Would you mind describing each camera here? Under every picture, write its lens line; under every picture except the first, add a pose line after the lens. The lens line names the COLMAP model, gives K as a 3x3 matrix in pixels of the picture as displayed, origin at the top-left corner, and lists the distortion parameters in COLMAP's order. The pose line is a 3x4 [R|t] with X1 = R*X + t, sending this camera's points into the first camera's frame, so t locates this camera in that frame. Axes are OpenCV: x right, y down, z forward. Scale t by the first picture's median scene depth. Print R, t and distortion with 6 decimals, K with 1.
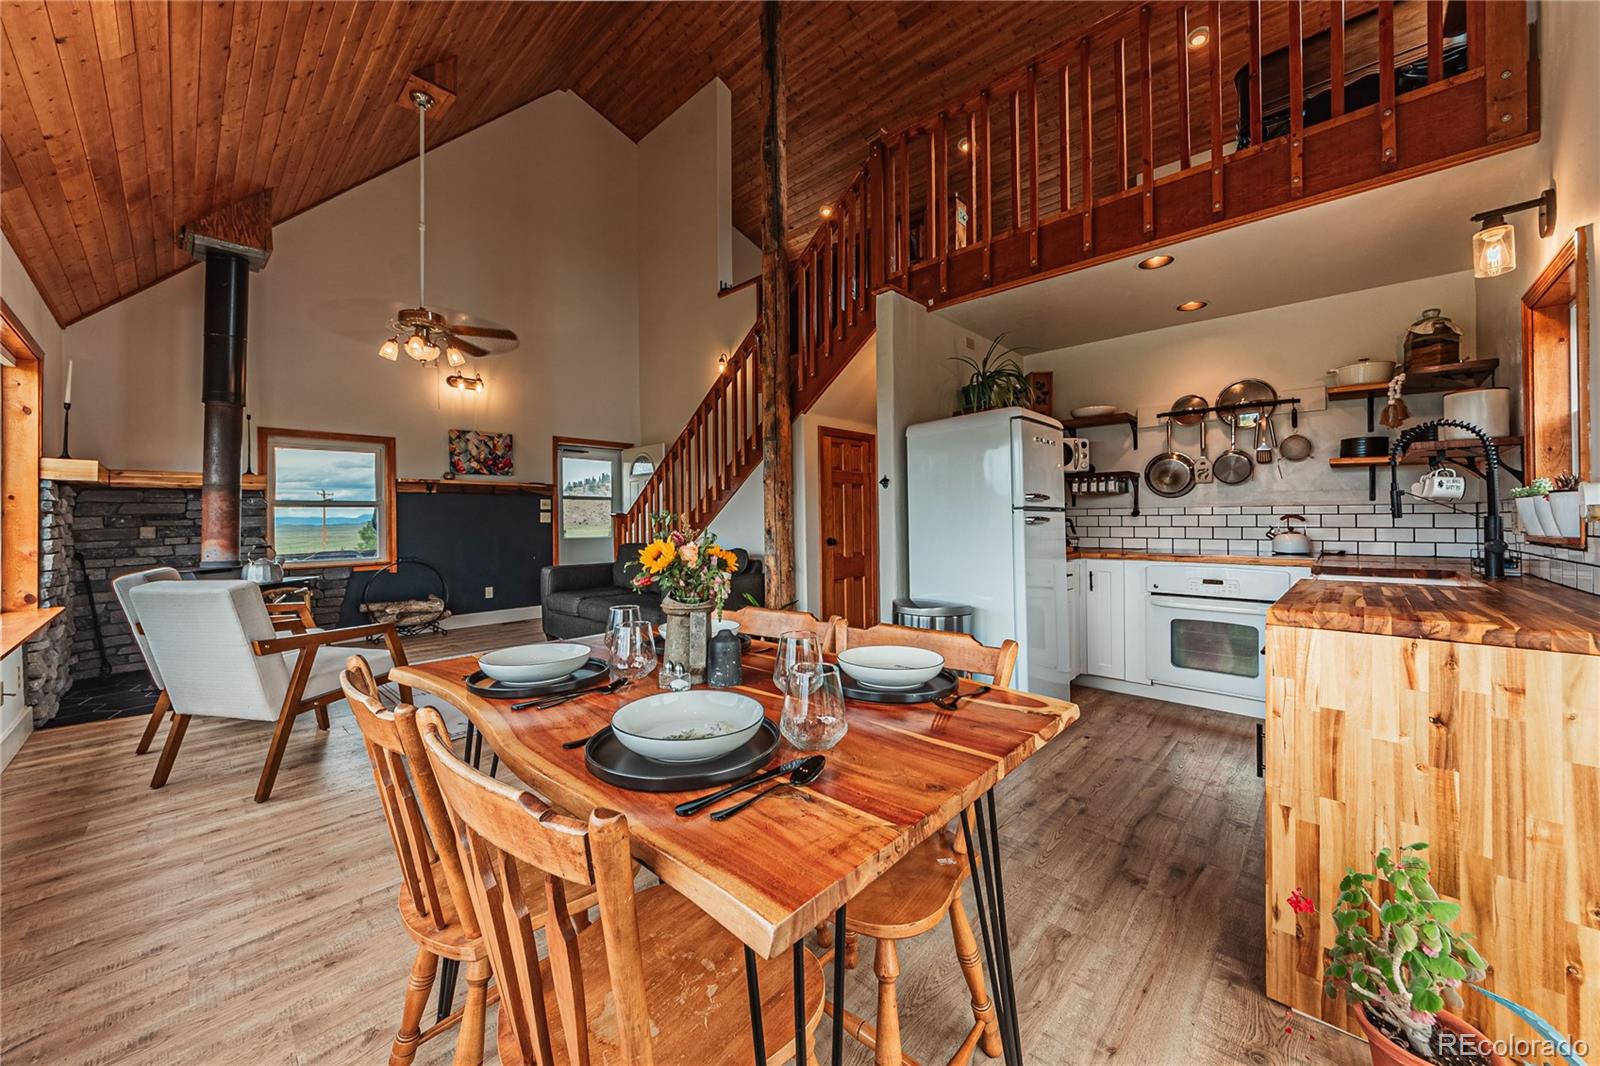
lens RADIAL K [[581.5, 0, 804.3], [0, 581.5, 518.8], [0, 0, 1]] dist [-0.003891, -0.000175]
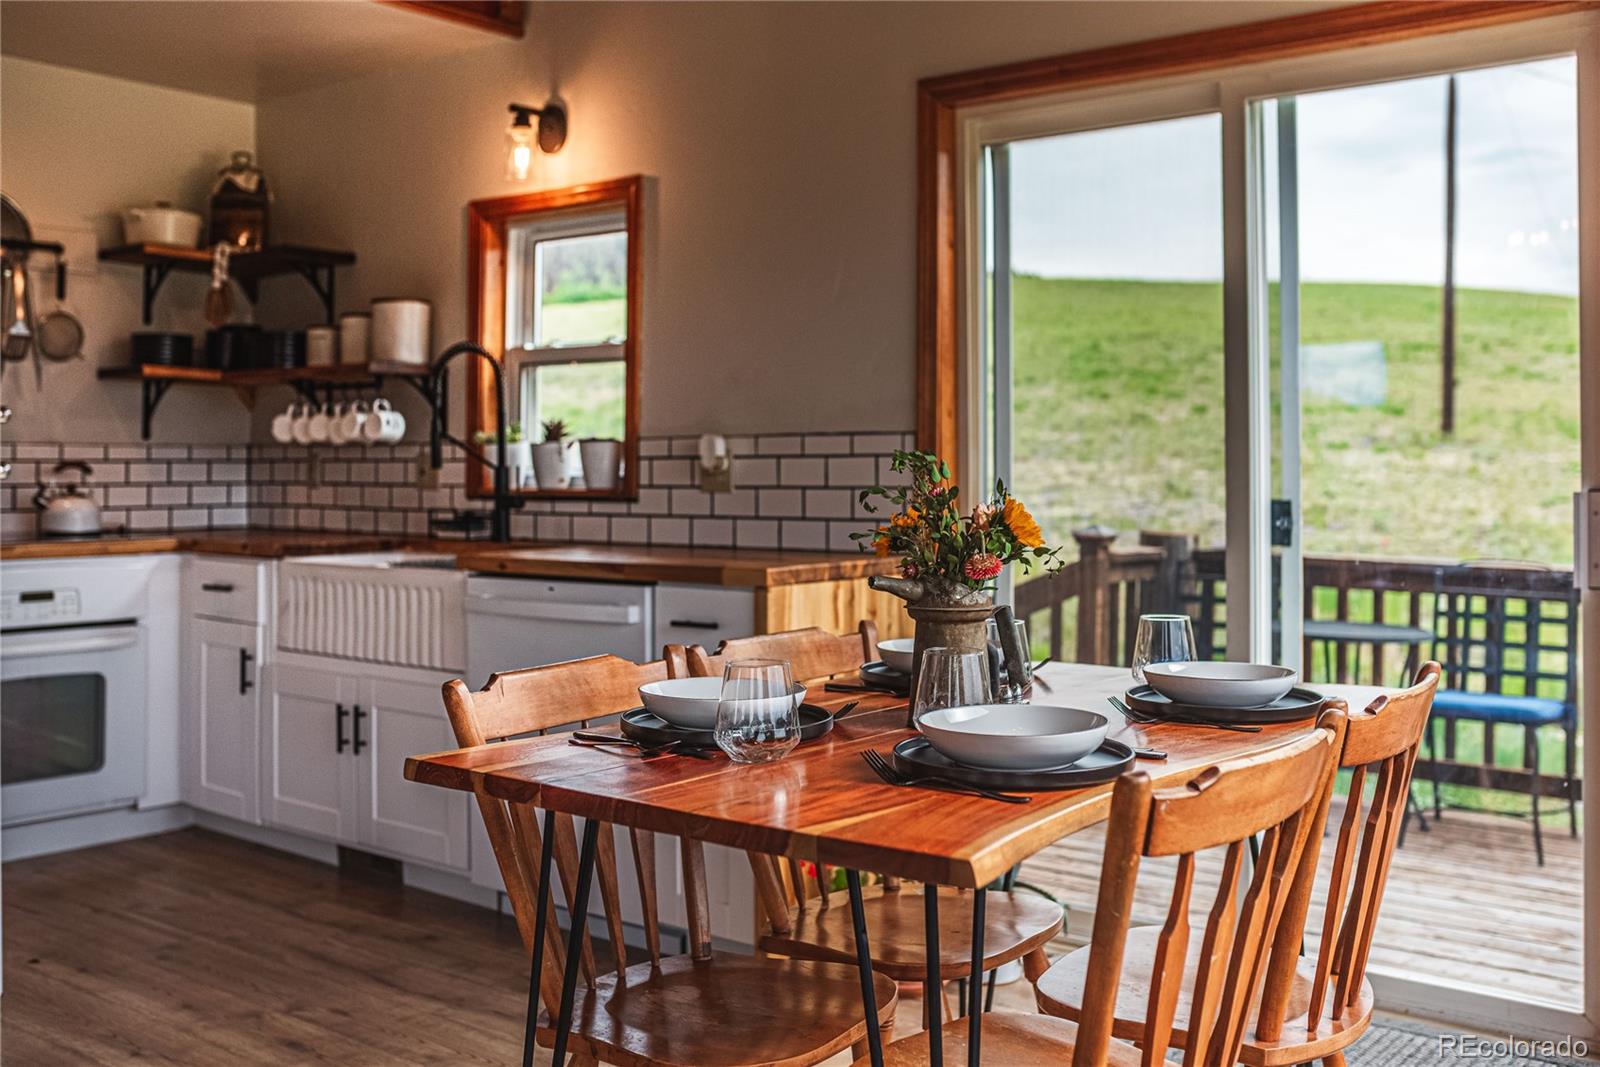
lens RADIAL K [[1586.4, 0, 799.5], [0, 1586.4, 403.8], [0, 0, 1]] dist [-0.086972, 0.000000]
pose [[-0.086006, 0.044413, 0.995304, -0.652036], [-0.001287, 0.999000, -0.044689, 0.003405], [-0.996294, -0.005124, -0.085862, 0.455497]]
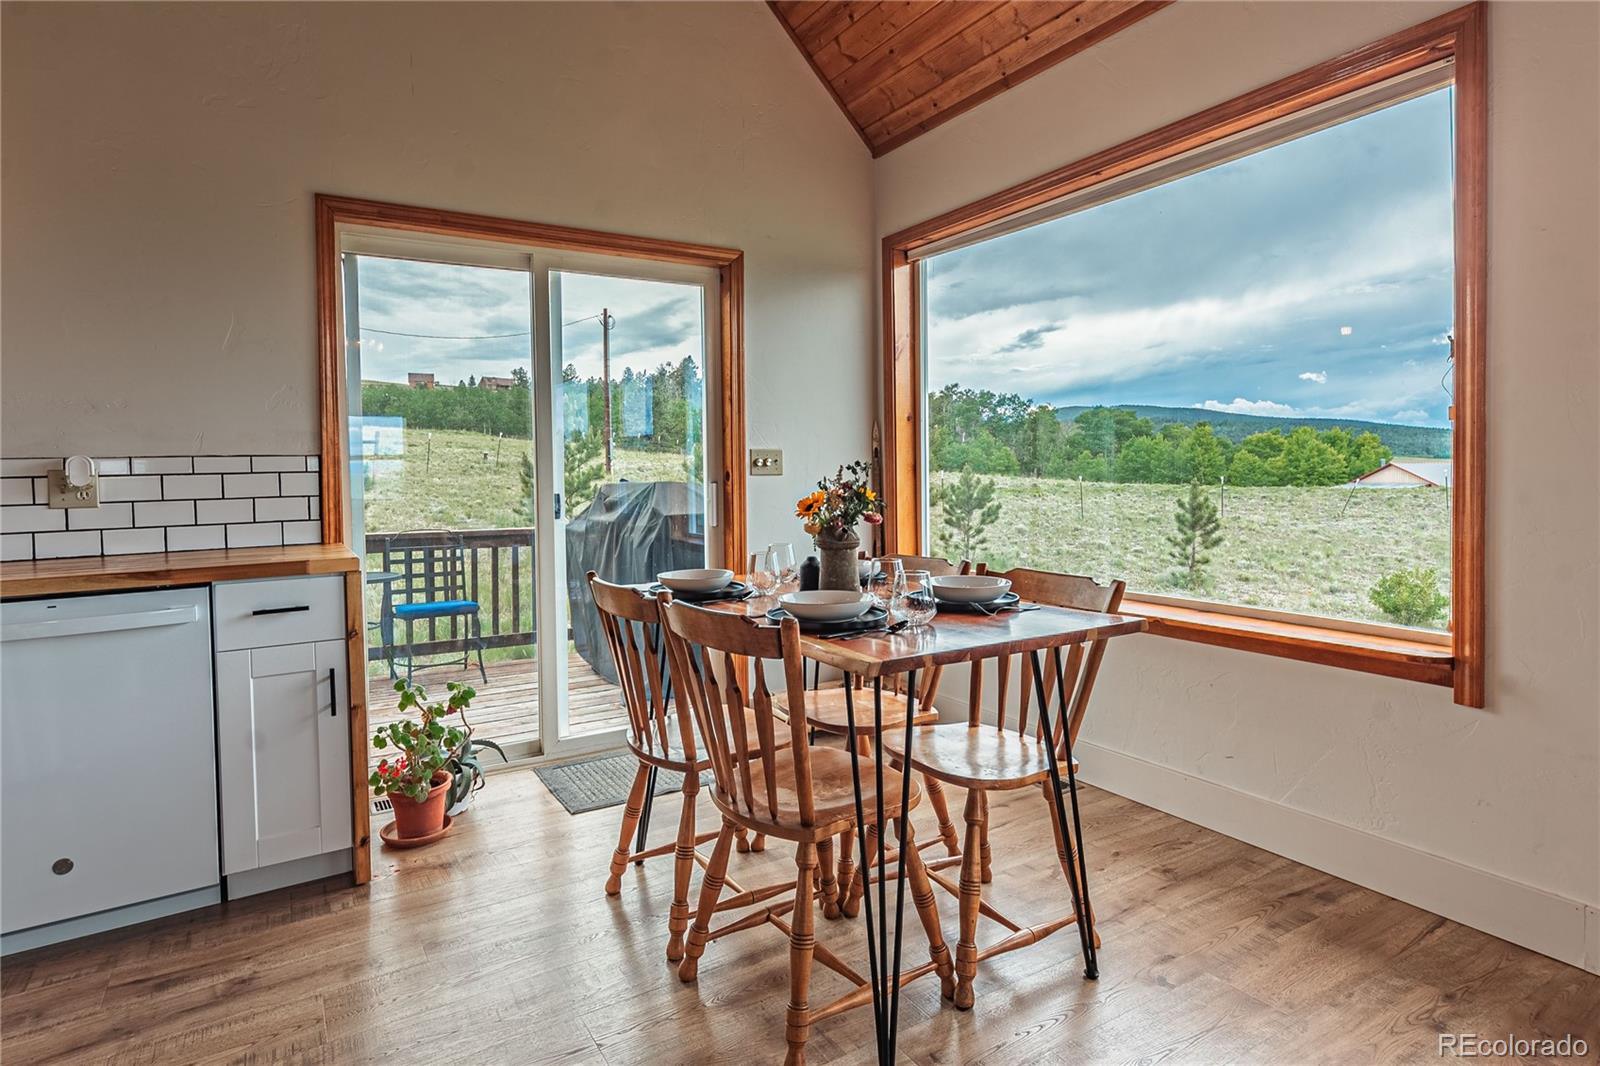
lens RADIAL K [[844.6, 0, 752.7], [0, 844.6, 497.6], [0, 0, 1]] dist [0.021272, -0.000320]
pose [[-0.955067, 0.014887, 0.296017, -0.188085], [0.023893, 0.999354, 0.026829, 0.002801], [-0.295426, 0.032697, -0.954806, 0.941196]]
